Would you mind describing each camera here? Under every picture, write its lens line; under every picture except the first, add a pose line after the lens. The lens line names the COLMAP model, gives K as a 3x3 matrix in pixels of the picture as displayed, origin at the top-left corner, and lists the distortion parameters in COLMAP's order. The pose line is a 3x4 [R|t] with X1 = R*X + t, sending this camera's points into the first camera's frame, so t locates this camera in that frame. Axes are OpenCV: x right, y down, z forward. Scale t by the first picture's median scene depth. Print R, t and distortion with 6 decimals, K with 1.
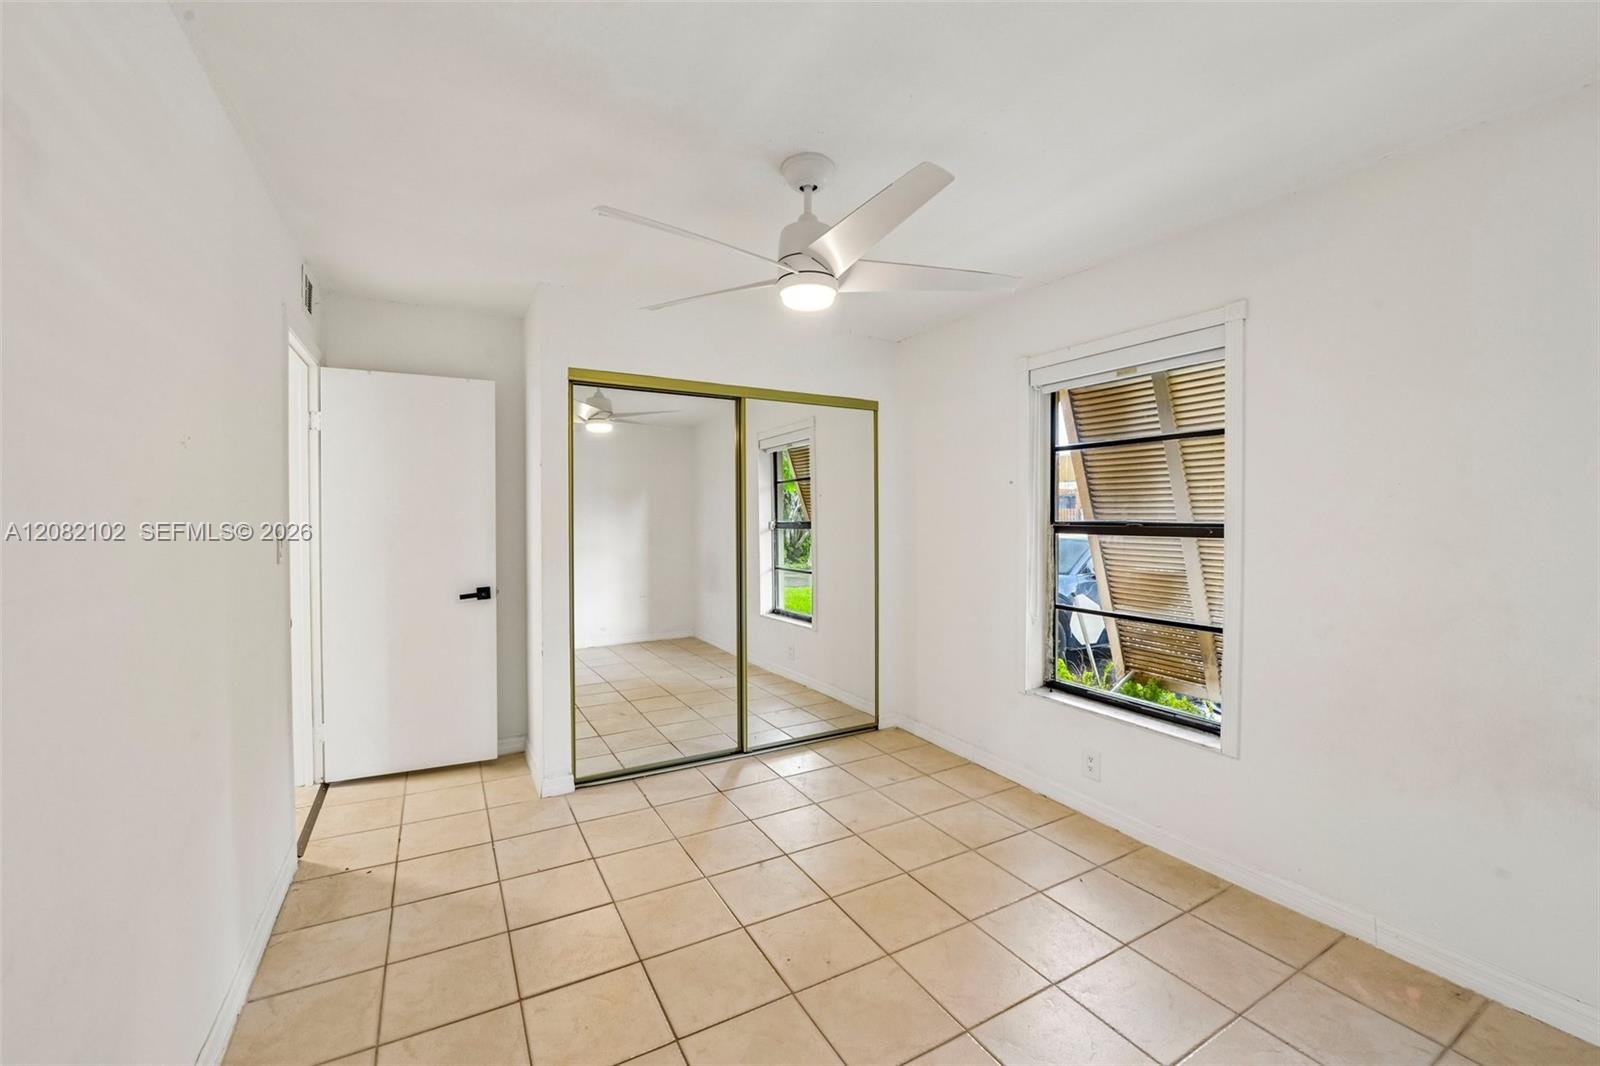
lens RADIAL K [[642.2, 0, 803.5], [0, 642.2, 527.3], [0, 0, 1]] dist [-0.017857, -0.000457]
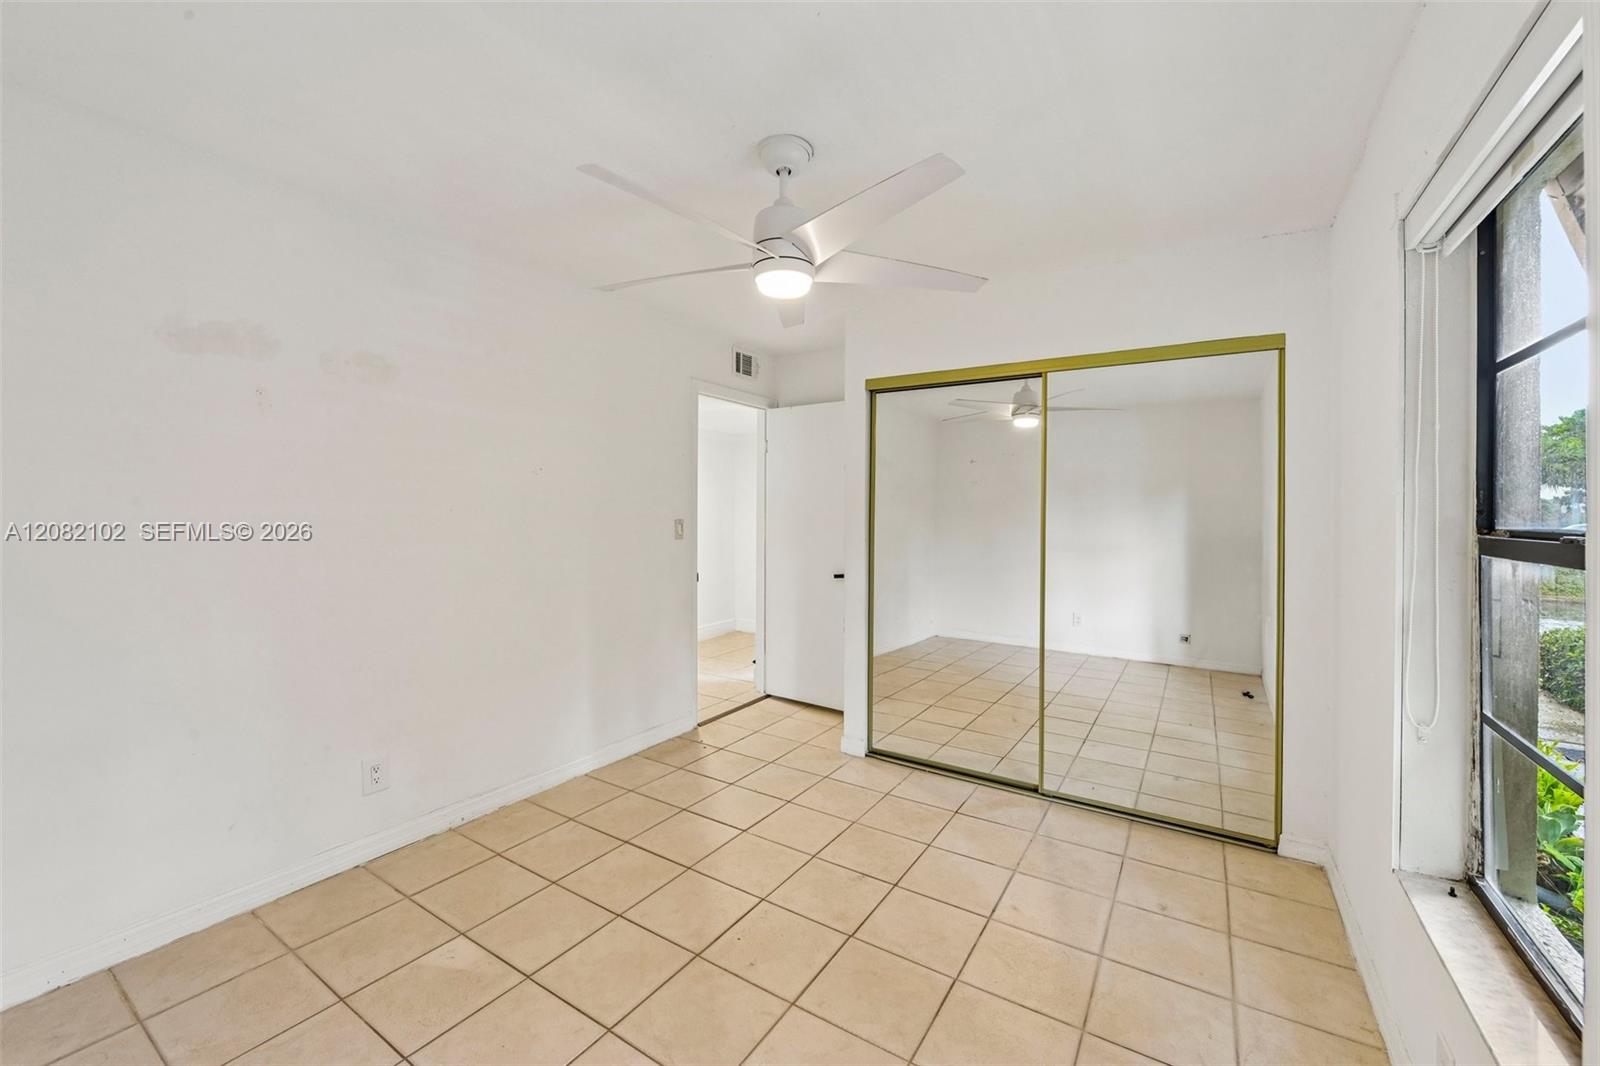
lens RADIAL K [[642.2, 0, 803.5], [0, 642.2, 527.3], [0, 0, 1]] dist [-0.017857, -0.000457]
pose [[0.466057, 0.025113, -0.884398, 0.604595], [-0.025192, 0.999568, 0.015107, -0.004728], [0.884396, 0.015239, 0.466489, 0.393417]]
